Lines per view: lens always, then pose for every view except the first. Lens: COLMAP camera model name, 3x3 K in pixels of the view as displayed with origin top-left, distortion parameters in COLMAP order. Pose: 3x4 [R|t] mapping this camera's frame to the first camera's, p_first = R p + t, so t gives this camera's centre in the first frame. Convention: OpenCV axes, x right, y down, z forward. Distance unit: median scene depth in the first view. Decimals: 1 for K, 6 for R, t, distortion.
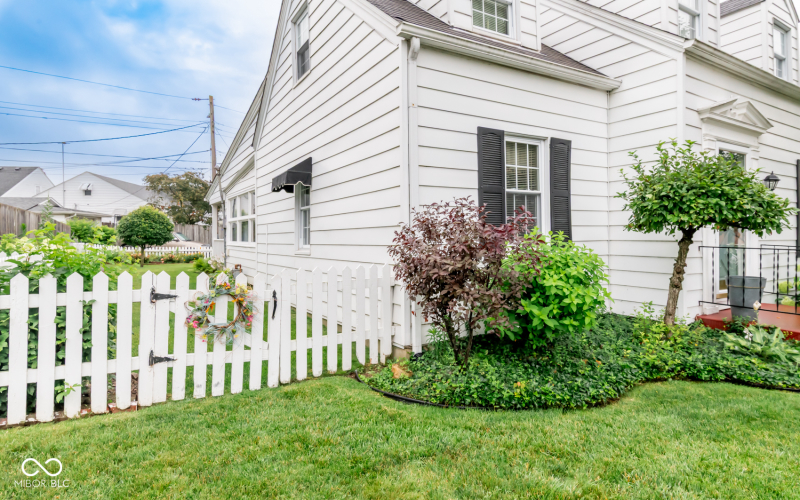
lens RADIAL K [[445.1, 0, 399.3], [0, 445.1, 242.1], [0, 0, 1]] dist [0.000224, -0.001363]
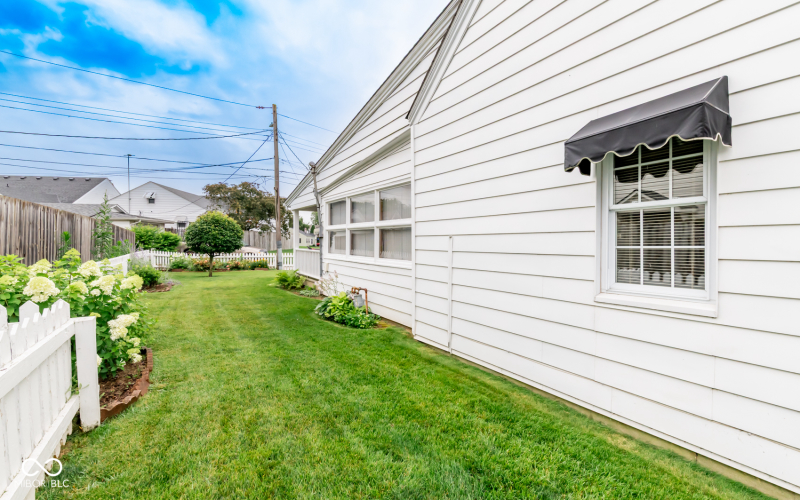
lens RADIAL K [[347.8, 0, 397.9], [0, 347.8, 246.5], [0, 0, 1]] dist [-0.000171, 0.000416]
pose [[0.999951, 0.004400, 0.008834, -0.147159], [-0.004459, 0.999968, 0.006702, -0.010934], [-0.008804, -0.006741, 0.999939, 0.202124]]
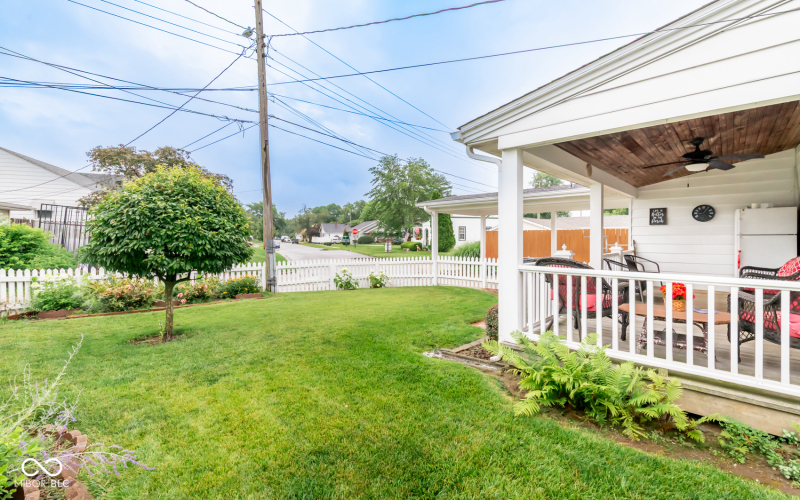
lens RADIAL K [[347.8, 0, 397.7], [0, 347.8, 245.1], [0, 0, 1]] dist [-0.000171, 0.000416]
pose [[0.965534, -0.008371, 0.260141, -0.373530], [0.005237, 0.999905, 0.012736, -0.016140], [-0.260223, -0.010934, 0.965487, 0.537245]]
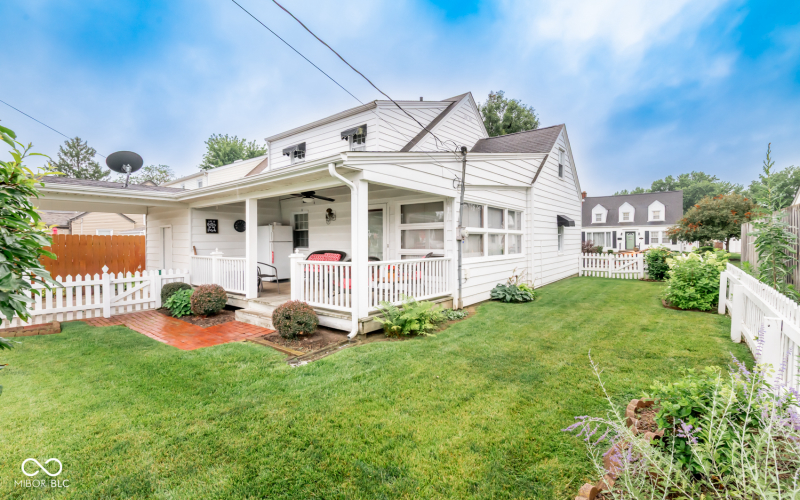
lens RADIAL K [[347.8, 0, 400.6], [0, 347.8, 247.8], [0, 0, 1]] dist [-0.000171, 0.000416]
pose [[-0.348525, -0.014121, 0.937193, -0.530372], [0.013018, 0.999717, 0.019904, -0.018869], [-0.937209, 0.019138, -0.348243, 0.779462]]
